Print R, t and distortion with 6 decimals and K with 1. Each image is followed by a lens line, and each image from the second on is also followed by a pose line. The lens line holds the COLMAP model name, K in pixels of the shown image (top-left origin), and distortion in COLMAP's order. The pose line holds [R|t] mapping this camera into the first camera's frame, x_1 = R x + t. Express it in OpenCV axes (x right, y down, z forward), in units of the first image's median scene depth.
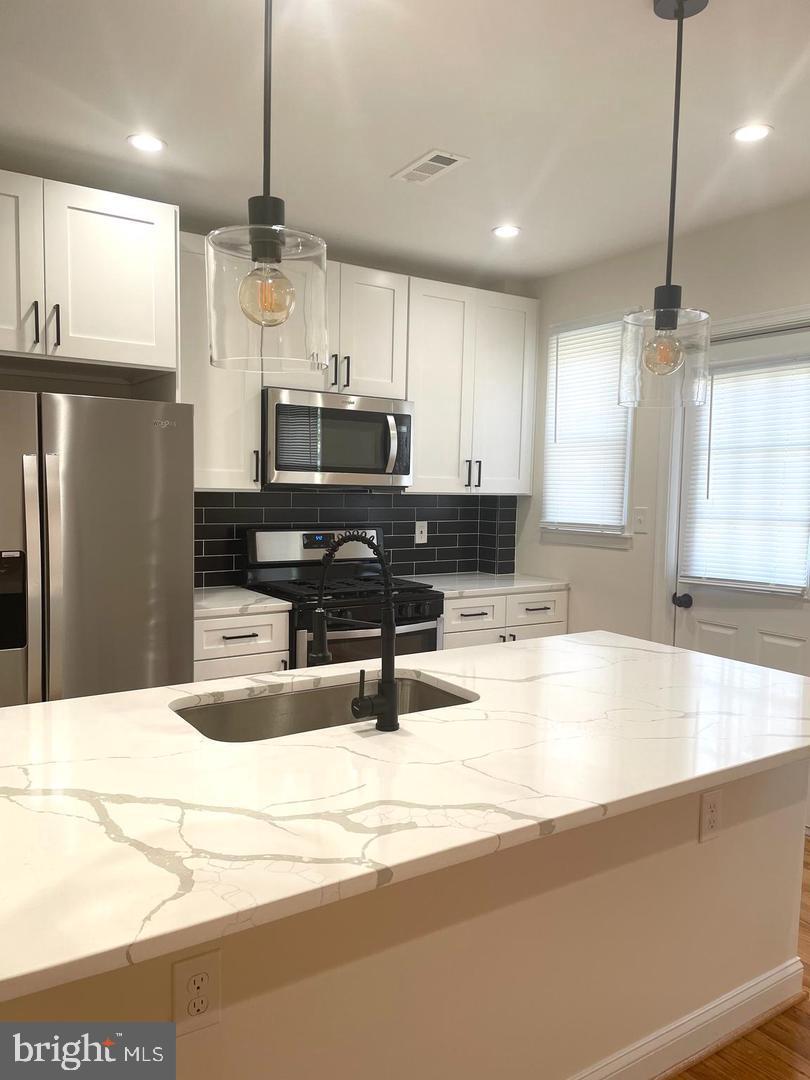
lens RADIAL K [[820.9, 0, 407.1], [0, 820.9, 547.1], [0, 0, 1]] dist [0.051066, -0.047827]
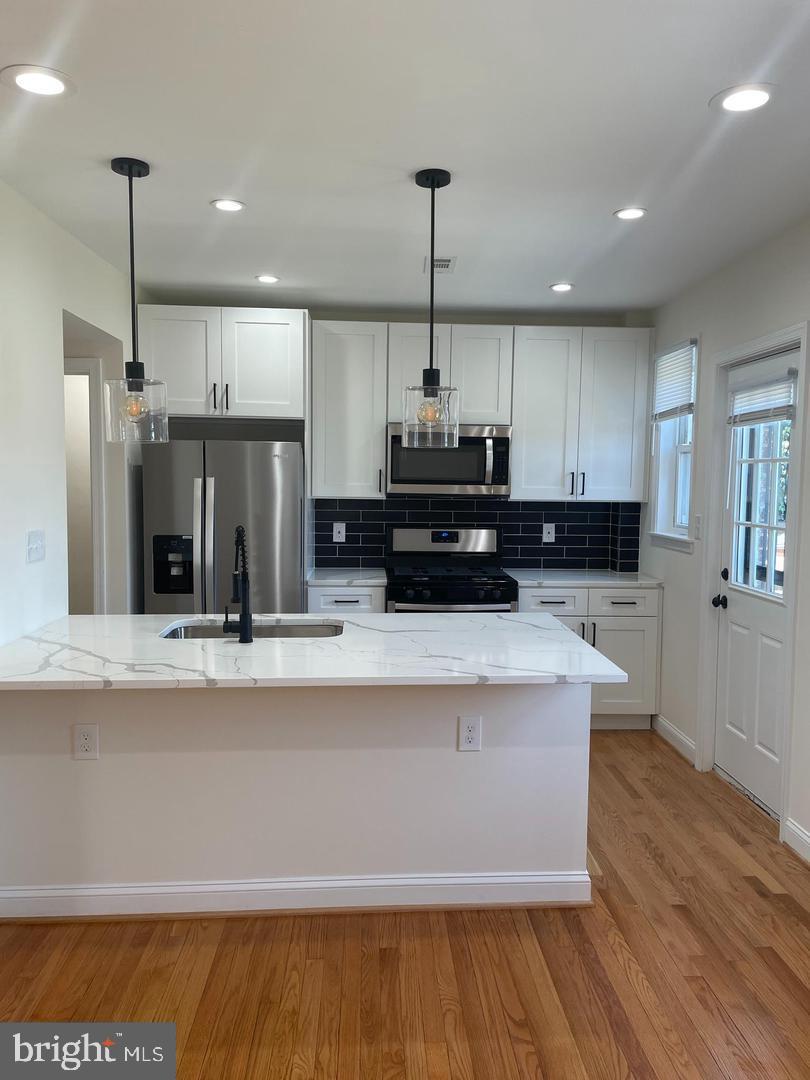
lens RADIAL K [[820.9, 0, 400.6], [0, 820.9, 540.8], [0, 0, 1]] dist [0.051066, -0.047827]
pose [[0.857832, 0.033696, -0.512824, 0.509540], [-0.035779, 0.999343, 0.005812, -0.006564], [0.512683, 0.013362, 0.858474, -0.145471]]
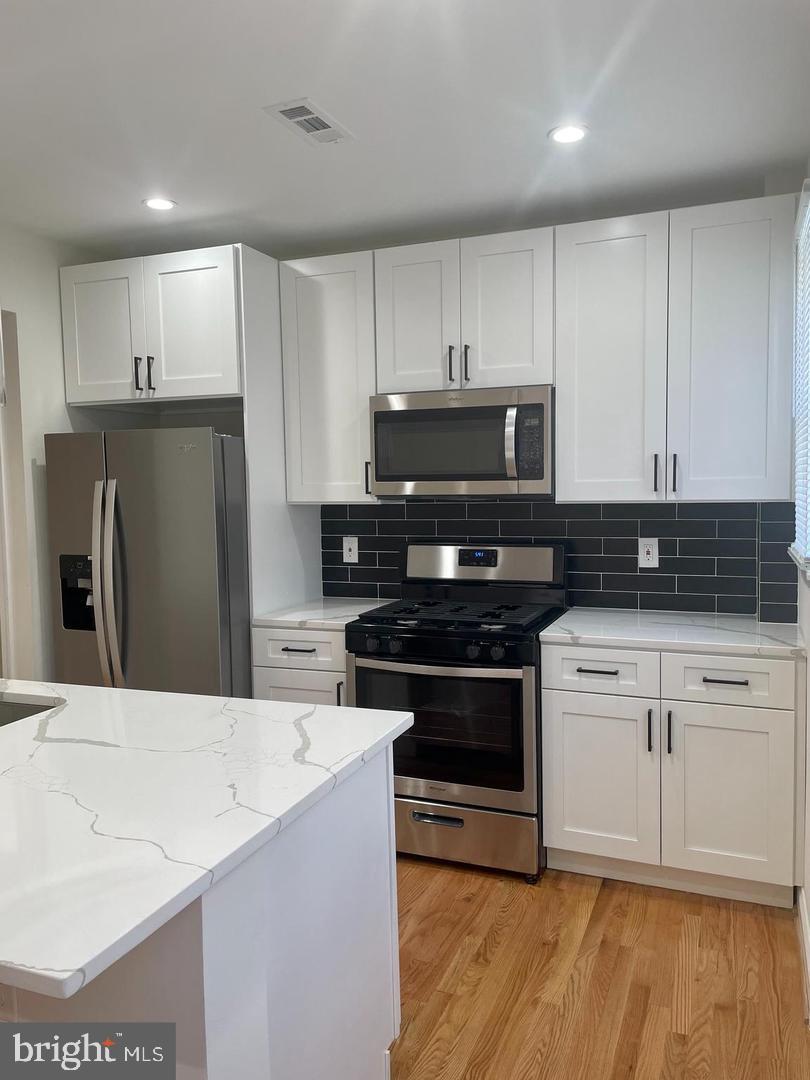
lens RADIAL K [[820.9, 0, 402.0], [0, 820.9, 538.8], [0, 0, 1]] dist [0.051066, -0.047827]
pose [[0.560251, 0.032622, -0.827680, 0.588426], [-0.034677, 0.999272, 0.015913, -0.040085], [0.827596, 0.019786, 0.560975, 0.455761]]
